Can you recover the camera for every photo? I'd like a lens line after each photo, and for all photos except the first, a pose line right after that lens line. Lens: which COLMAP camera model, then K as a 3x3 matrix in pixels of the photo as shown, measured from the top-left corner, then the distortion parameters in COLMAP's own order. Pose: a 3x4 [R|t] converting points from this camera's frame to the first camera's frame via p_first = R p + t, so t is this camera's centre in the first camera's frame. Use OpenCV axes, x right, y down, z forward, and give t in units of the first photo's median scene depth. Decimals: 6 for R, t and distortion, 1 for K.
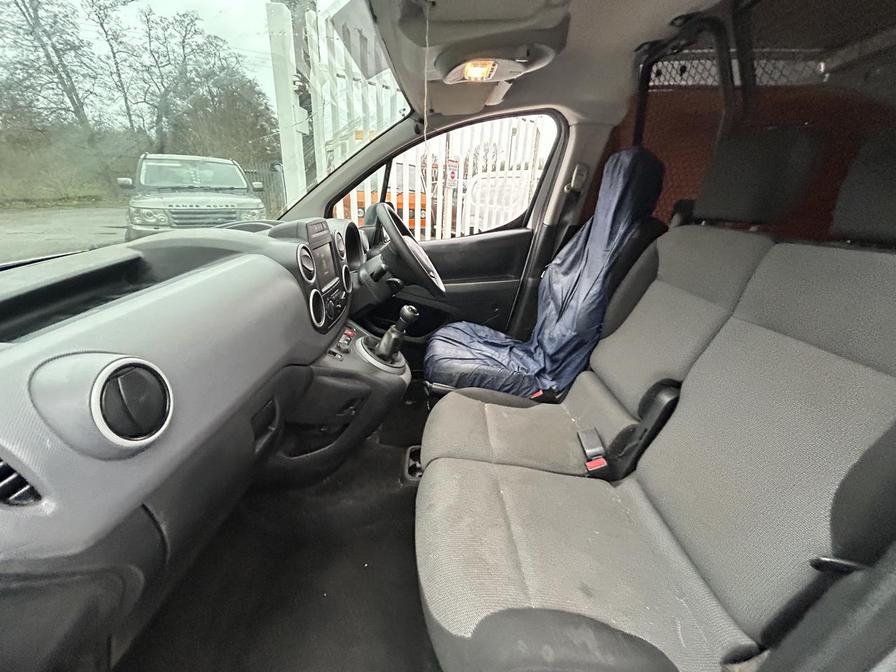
lens RADIAL K [[362.0, 0, 448.6], [0, 362.0, 338.1], [0, 0, 1]] dist [-0.000666, 0.000086]
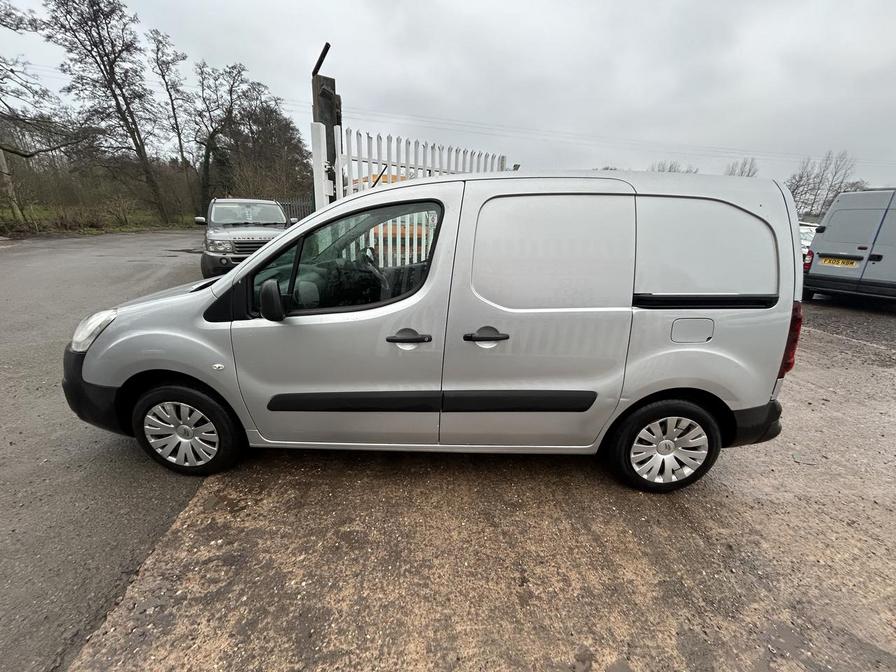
lens RADIAL K [[362.0, 0, 450.1], [0, 362.0, 333.7], [0, 0, 1]] dist [-0.000666, 0.000086]
pose [[0.998771, 0.013749, -0.047619, 0.103448], [-0.016827, 0.997753, -0.064851, 0.060859], [0.046620, 0.065572, 0.996758, -0.256262]]
